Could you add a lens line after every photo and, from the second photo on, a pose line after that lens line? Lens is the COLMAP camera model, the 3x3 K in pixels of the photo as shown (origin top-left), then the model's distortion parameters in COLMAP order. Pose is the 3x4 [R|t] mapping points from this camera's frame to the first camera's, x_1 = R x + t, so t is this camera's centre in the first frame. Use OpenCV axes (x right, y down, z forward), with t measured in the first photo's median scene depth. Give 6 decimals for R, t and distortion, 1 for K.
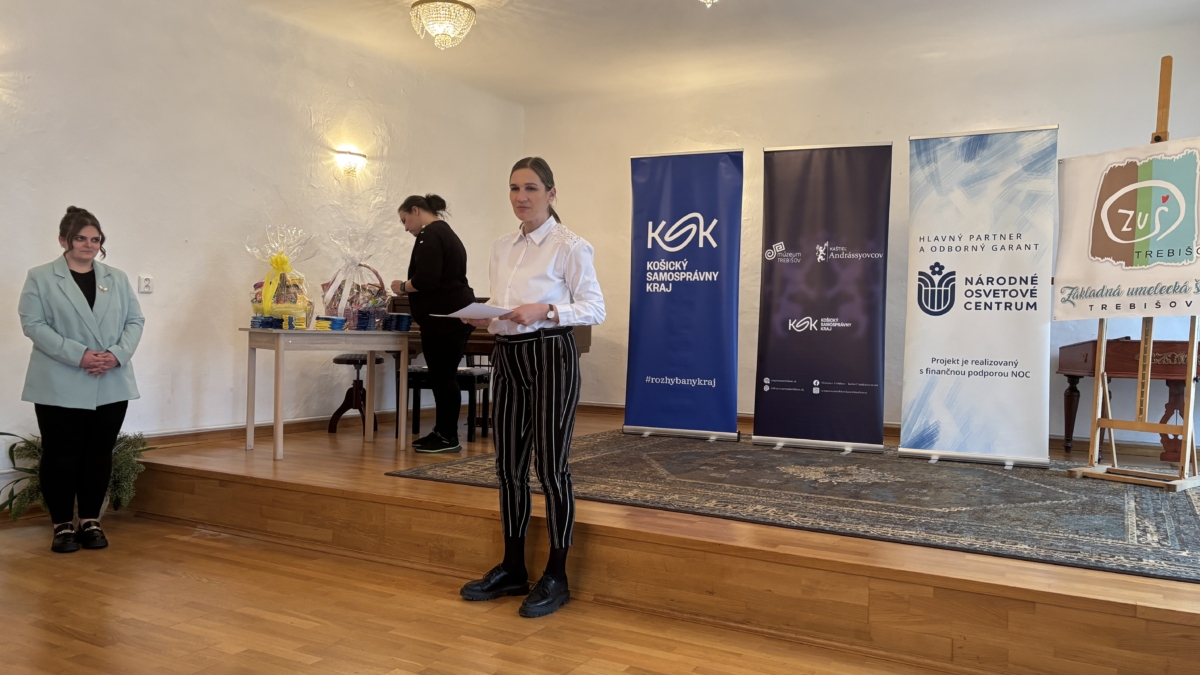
lens RADIAL K [[897.2, 0, 599.8], [0, 897.2, 335.5], [0, 0, 1]] dist [0.032619, -0.020939]
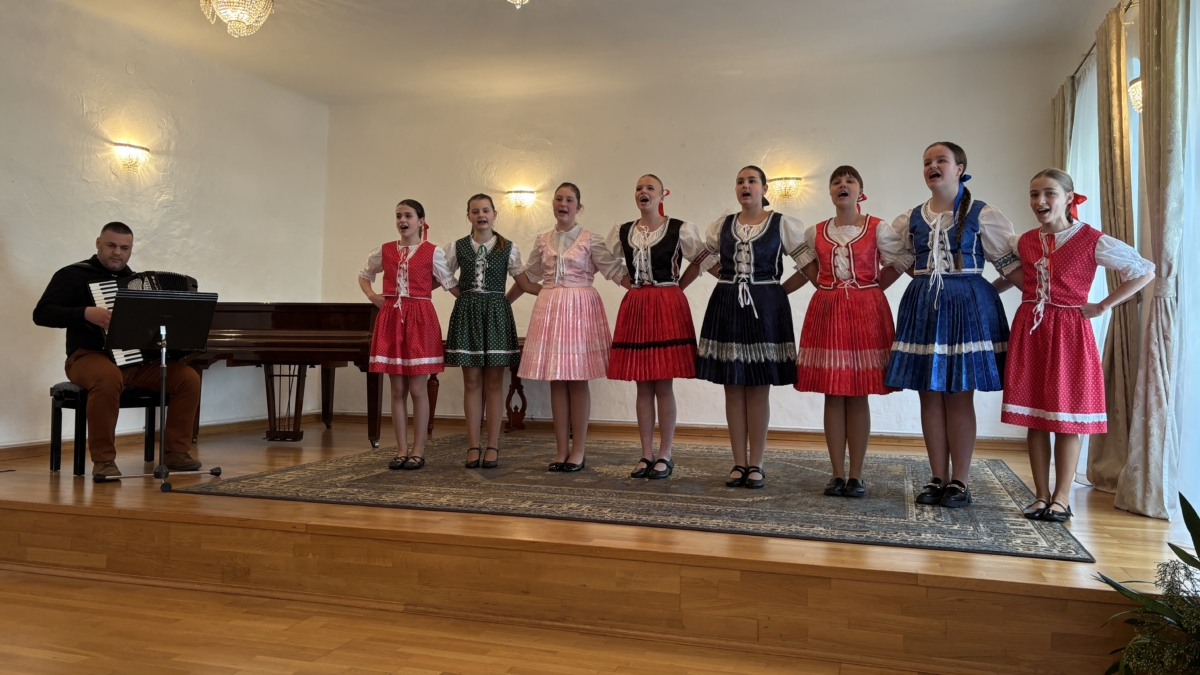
lens RADIAL K [[897.2, 0, 595.0], [0, 897.2, 332.4], [0, 0, 1]] dist [0.032619, -0.020939]
pose [[0.980033, -0.007061, 0.198709, 0.002446], [0.011350, 0.999726, -0.020455, 0.014114], [-0.198510, 0.022302, 0.979845, 0.009743]]
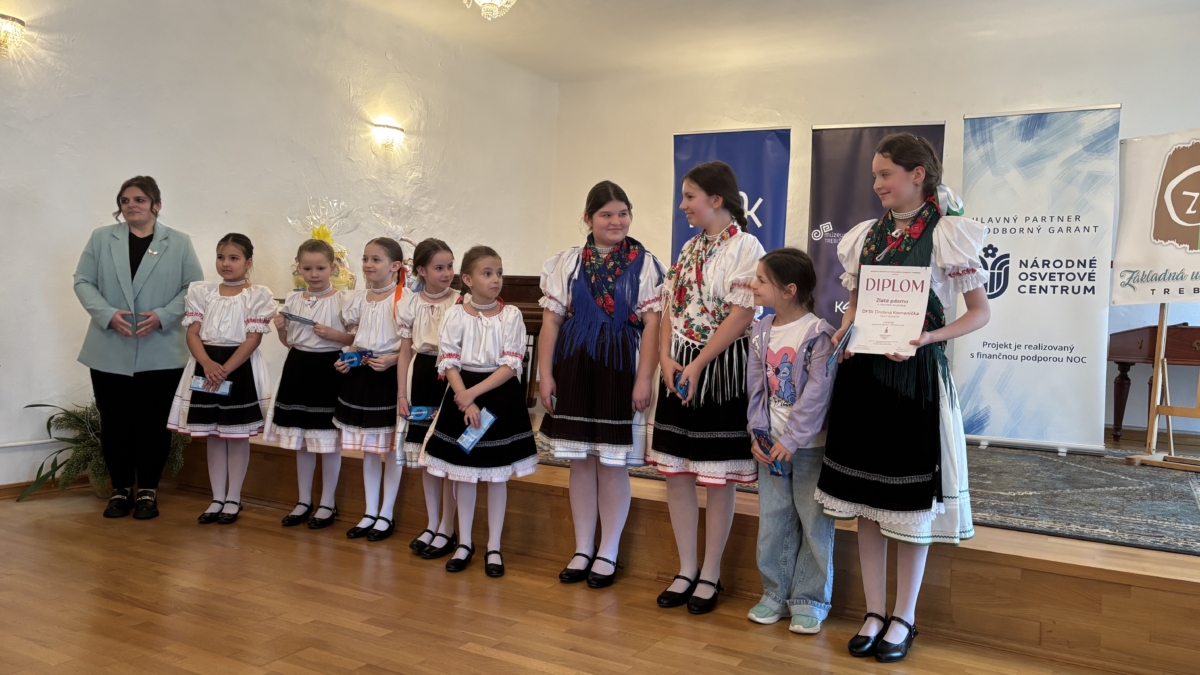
lens RADIAL K [[897.2, 0, 601.2], [0, 897.2, 338.7], [0, 0, 1]] dist [0.032619, -0.020939]
pose [[0.999875, 0.014646, -0.006028, -0.043057], [-0.014555, 0.999782, 0.014986, 0.013150], [0.006247, -0.014896, 0.999870, 0.017534]]
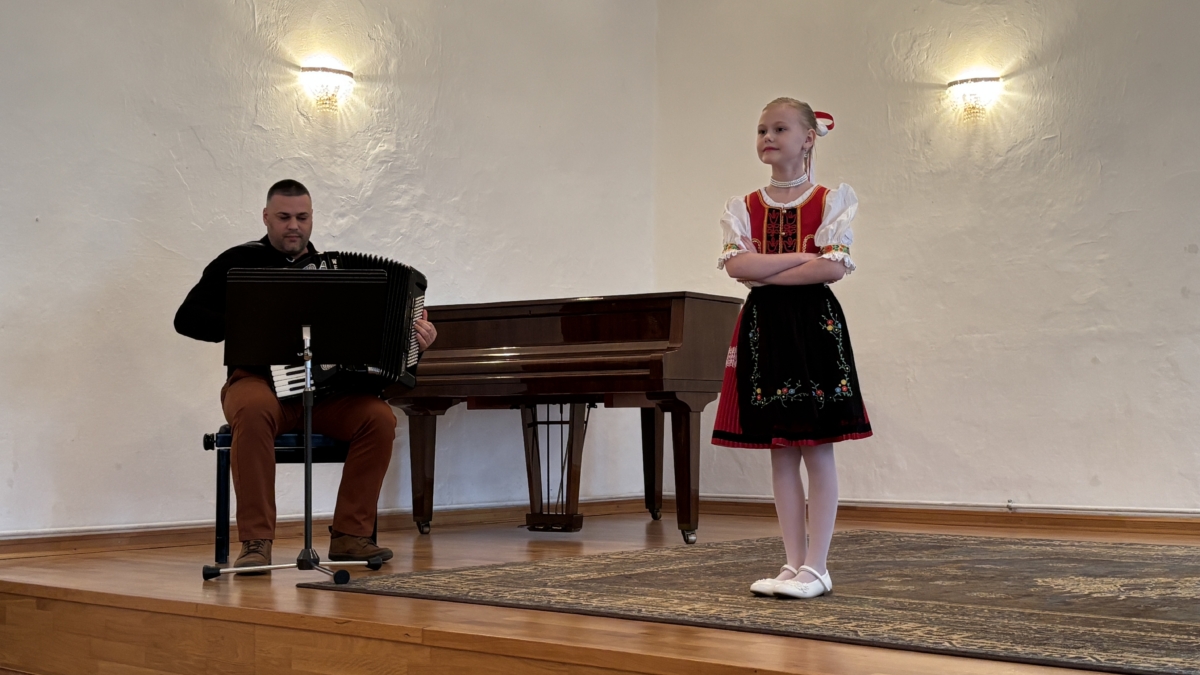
lens RADIAL K [[1585.6, 0, 596.8], [0, 1585.6, 344.7], [0, 0, 1]] dist [0.088734, 0.000000]
pose [[0.971674, -0.041984, -0.232564, 0.163734], [0.027777, 0.997561, -0.064029, 0.061259], [0.234685, 0.055756, 0.970471, 0.041909]]
